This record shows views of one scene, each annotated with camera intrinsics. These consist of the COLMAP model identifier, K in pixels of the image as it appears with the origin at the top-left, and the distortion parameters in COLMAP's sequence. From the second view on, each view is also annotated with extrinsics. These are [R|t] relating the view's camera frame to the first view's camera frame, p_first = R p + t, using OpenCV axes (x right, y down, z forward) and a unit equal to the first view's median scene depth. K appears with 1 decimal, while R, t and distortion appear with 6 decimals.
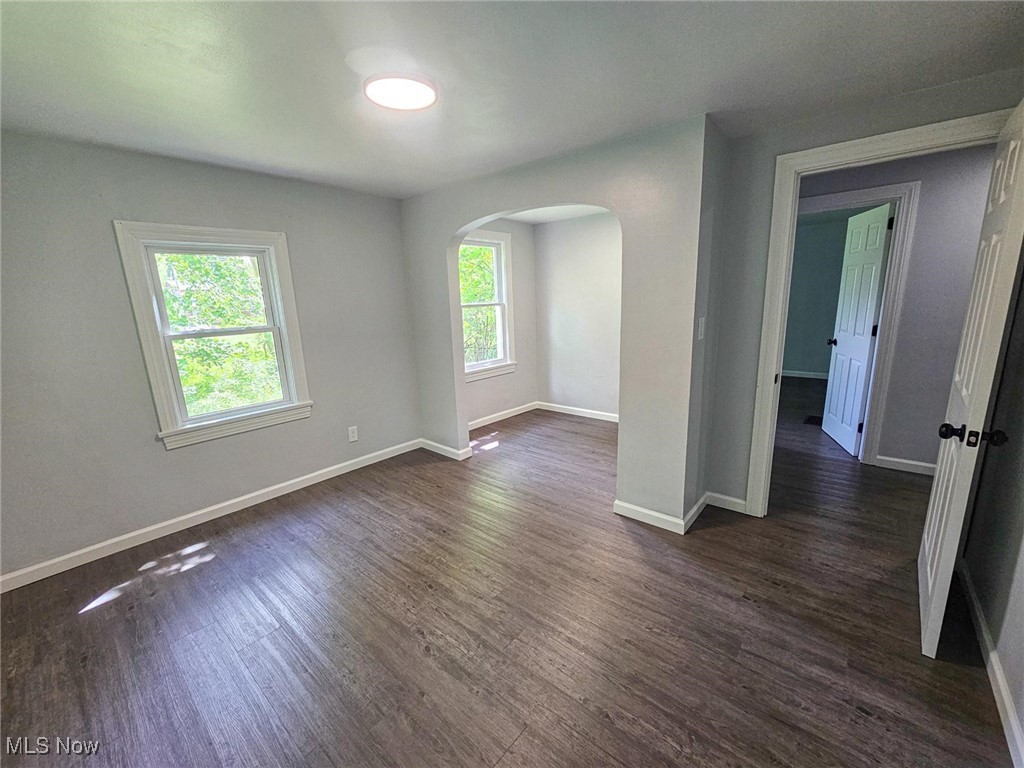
lens RADIAL K [[421.1, 0, 512.0], [0, 421.1, 385.0], [0, 0, 1]] dist [-0.005198, 0.002304]
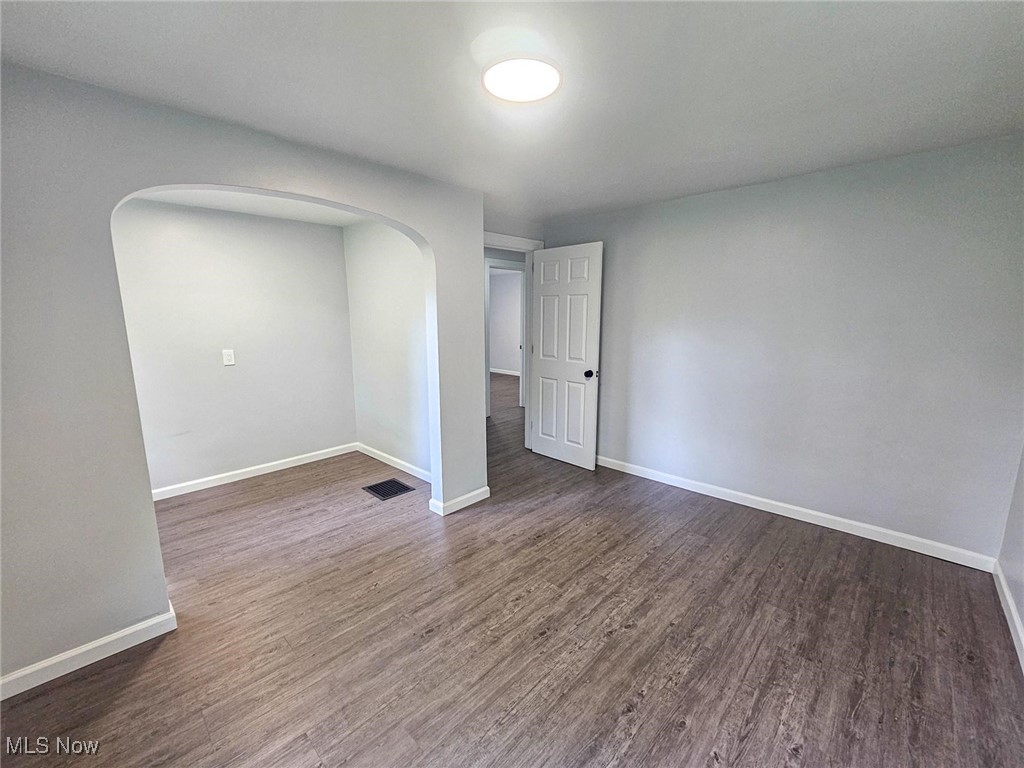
lens RADIAL K [[421.1, 0, 512.0], [0, 421.1, 385.0], [0, 0, 1]] dist [-0.005198, 0.002304]
pose [[0.059756, -0.133693, 0.989220, -0.843965], [0.208297, 0.970845, 0.118627, -0.125416], [-0.976238, 0.198963, 0.085861, 0.740389]]
